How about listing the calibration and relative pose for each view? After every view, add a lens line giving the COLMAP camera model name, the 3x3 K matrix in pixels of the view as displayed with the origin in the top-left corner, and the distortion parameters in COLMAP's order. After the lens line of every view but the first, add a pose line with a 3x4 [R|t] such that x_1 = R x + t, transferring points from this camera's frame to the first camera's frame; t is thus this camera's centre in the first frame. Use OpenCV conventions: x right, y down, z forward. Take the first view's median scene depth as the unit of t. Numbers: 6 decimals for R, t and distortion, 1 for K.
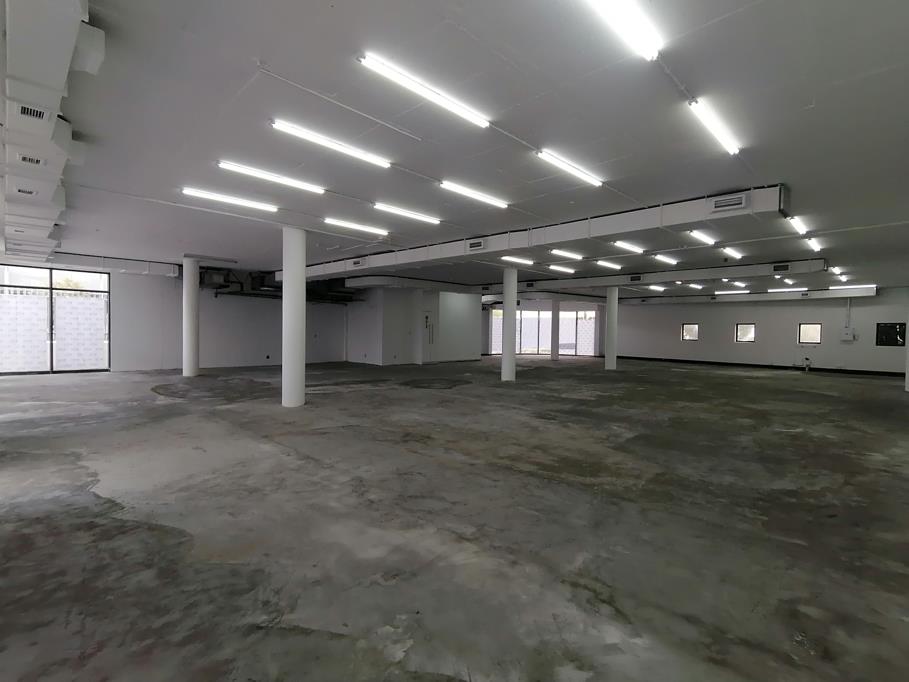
lens RADIAL K [[453.0, 0, 460.2], [0, 453.0, 344.5], [0, 0, 1]] dist [0.015011, -0.012088]
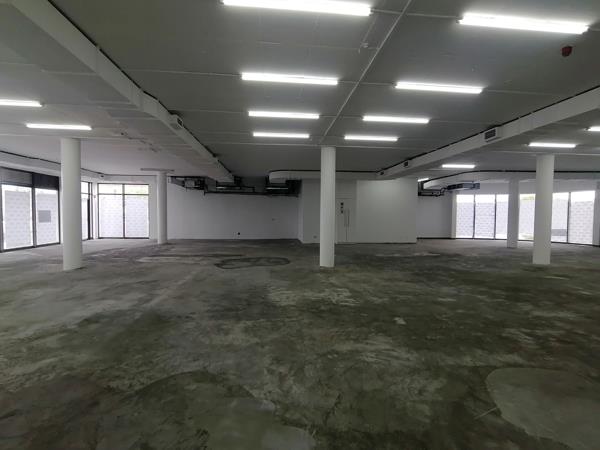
lens RADIAL K [[299.0, 0, 302.5], [0, 299.0, 221.2], [0, 0, 1]] dist [0.015011, -0.012088]
pose [[0.762342, 0.005472, -0.647151, 0.269695], [-0.015603, 0.999829, -0.009927, -0.005052], [0.646986, 0.017665, 0.762297, 0.283291]]
